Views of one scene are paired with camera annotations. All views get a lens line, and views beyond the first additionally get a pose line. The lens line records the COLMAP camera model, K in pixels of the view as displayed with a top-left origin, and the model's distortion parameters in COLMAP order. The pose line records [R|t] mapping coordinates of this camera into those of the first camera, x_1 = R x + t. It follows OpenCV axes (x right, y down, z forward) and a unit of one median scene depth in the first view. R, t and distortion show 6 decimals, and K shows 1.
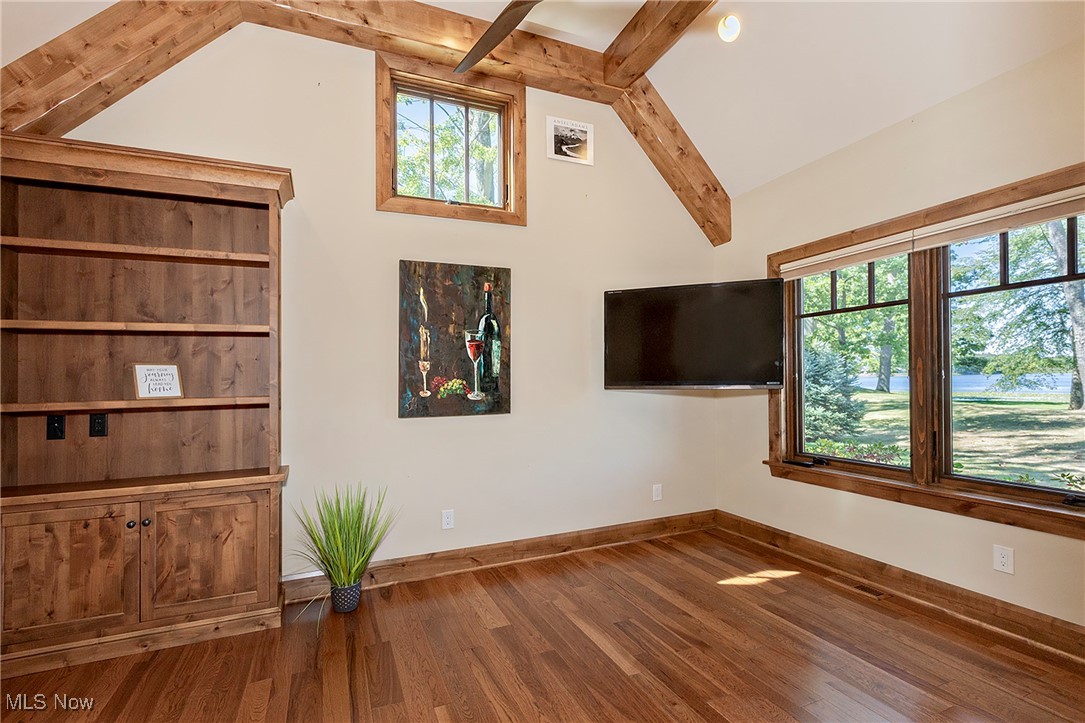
lens RADIAL K [[493.5, 0, 545.0], [0, 493.5, 374.4], [0, 0, 1]] dist [-0.003144, -0.000544]
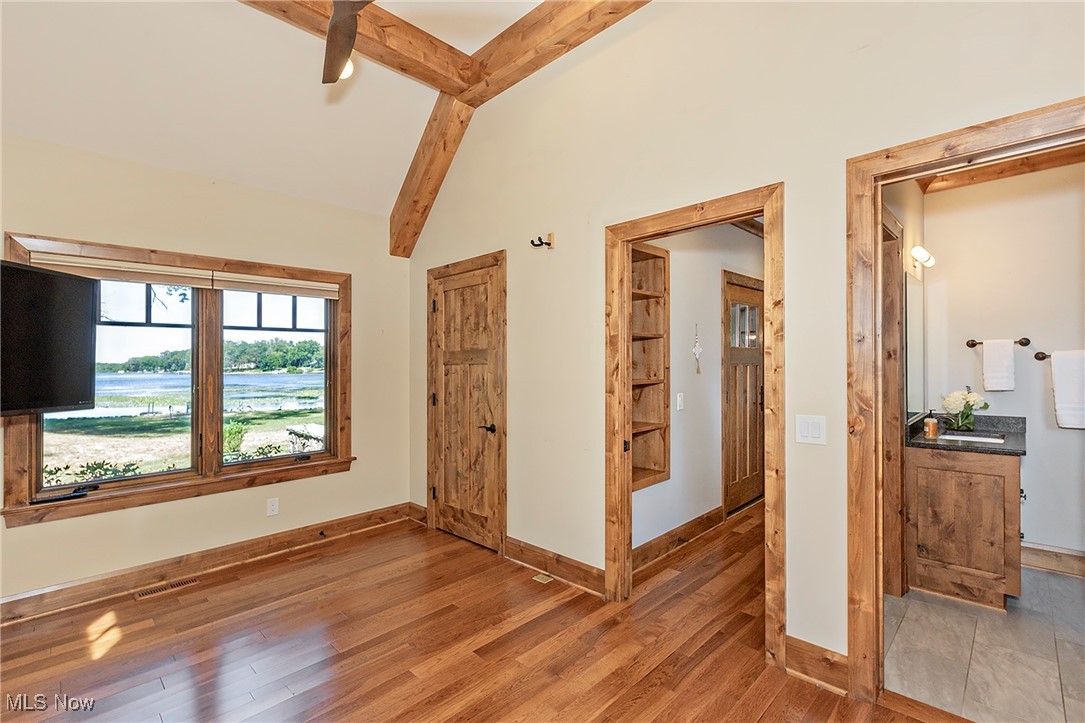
lens RADIAL K [[493.5, 0, 545.0], [0, 493.5, 374.4], [0, 0, 1]] dist [-0.003144, -0.000544]
pose [[-0.385179, 0.011674, 0.922768, -0.706530], [0.018425, 0.999818, -0.004958, -0.012593], [-0.922658, 0.015092, -0.385324, 0.688925]]
